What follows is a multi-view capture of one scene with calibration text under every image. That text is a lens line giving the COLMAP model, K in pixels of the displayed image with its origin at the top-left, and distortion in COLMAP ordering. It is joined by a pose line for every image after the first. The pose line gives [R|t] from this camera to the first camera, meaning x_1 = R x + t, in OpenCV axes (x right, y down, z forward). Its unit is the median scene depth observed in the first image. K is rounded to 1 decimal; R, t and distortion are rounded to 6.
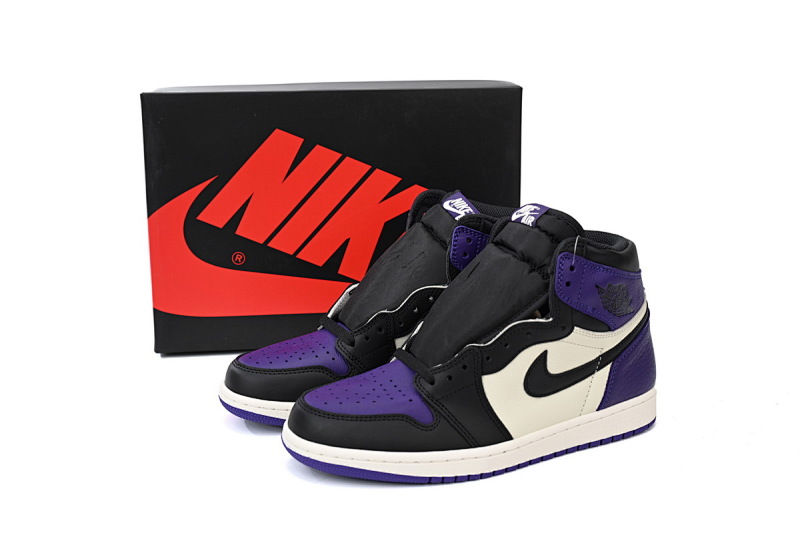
lens RADIAL K [[1049.6, 0, 400.4], [0, 1049.6, 264.0], [0, 0, 1]] dist [-0.029635, 0.000000]
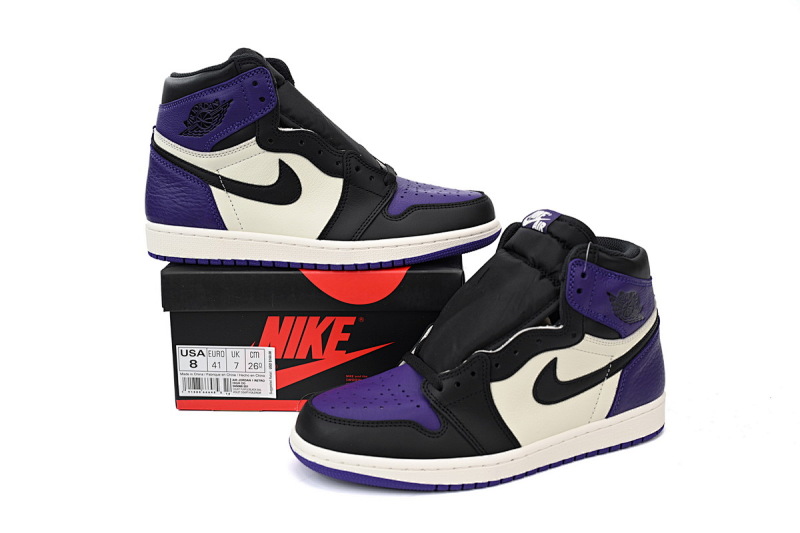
lens RADIAL K [[897.9, 0, 400.9], [0, 897.9, 268.0], [0, 0, 1]] dist [-0.022672, 0.000000]
pose [[0.999575, 0.012072, -0.026545, 0.014345], [-0.011952, 0.999918, 0.004685, -0.004466], [0.026599, -0.004366, 0.999637, 0.151106]]
